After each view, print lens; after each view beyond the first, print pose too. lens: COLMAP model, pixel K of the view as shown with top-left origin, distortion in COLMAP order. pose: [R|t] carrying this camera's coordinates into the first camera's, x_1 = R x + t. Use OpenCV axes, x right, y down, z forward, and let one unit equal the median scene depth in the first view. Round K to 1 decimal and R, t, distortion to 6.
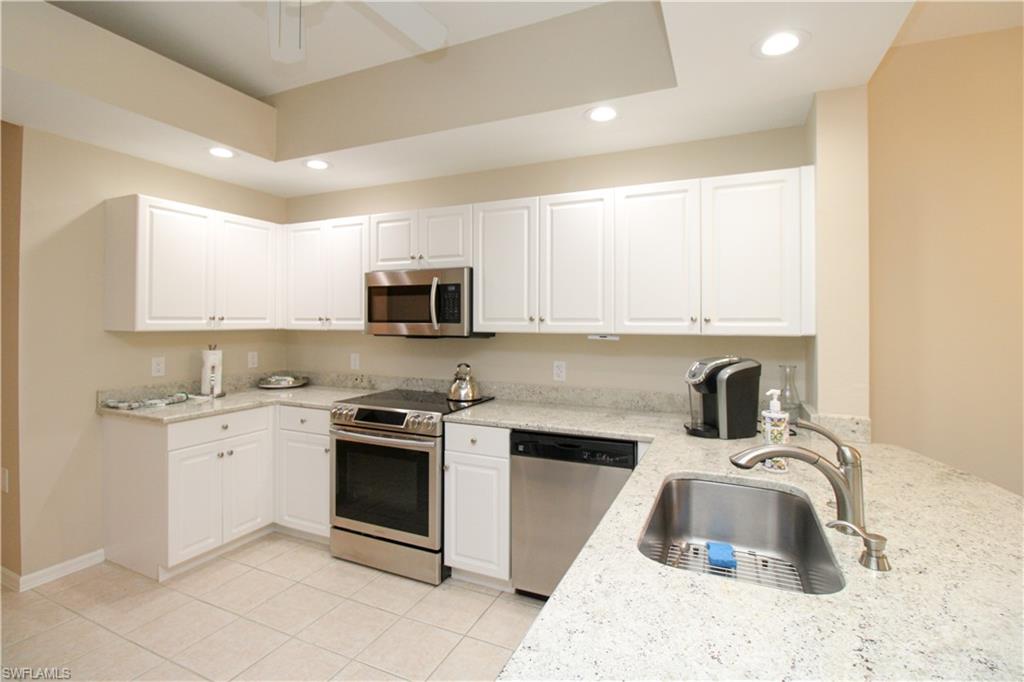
lens RADIAL K [[486.0, 0, 508.5], [0, 486.0, 317.8], [0, 0, 1]] dist [-0.004168, -0.007229]
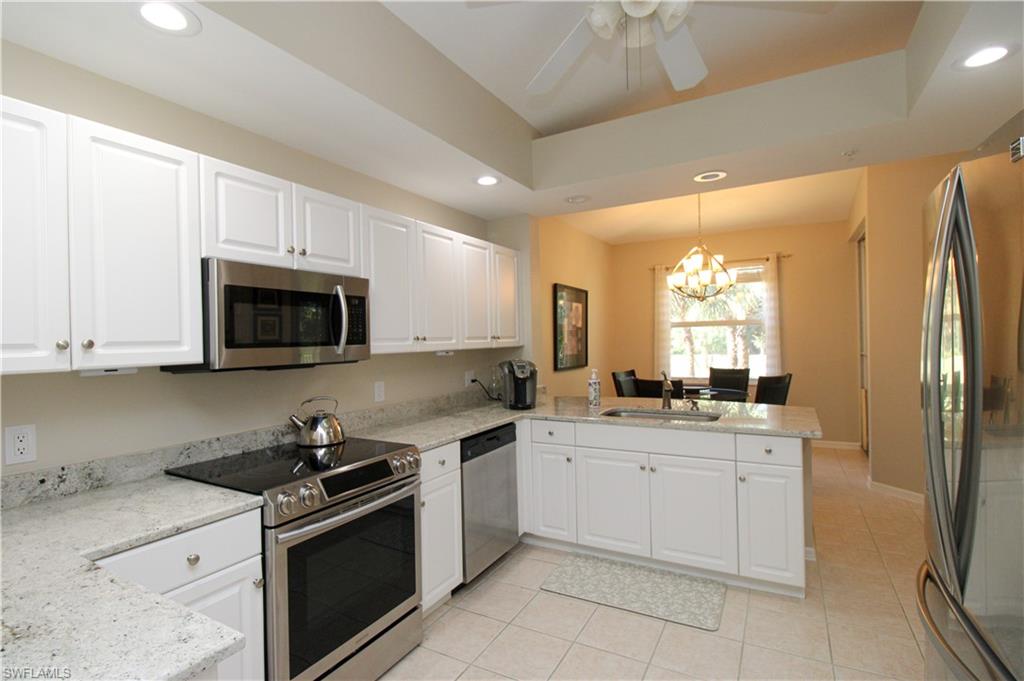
lens RADIAL K [[486.0, 0, 507.0], [0, 486.0, 341.4], [0, 0, 1]] dist [-0.004168, -0.007229]
pose [[0.089531, -0.009449, 0.995939, -0.901062], [0.019248, 0.999785, 0.007755, 0.004166], [-0.995798, 0.018476, 0.089693, 0.680709]]
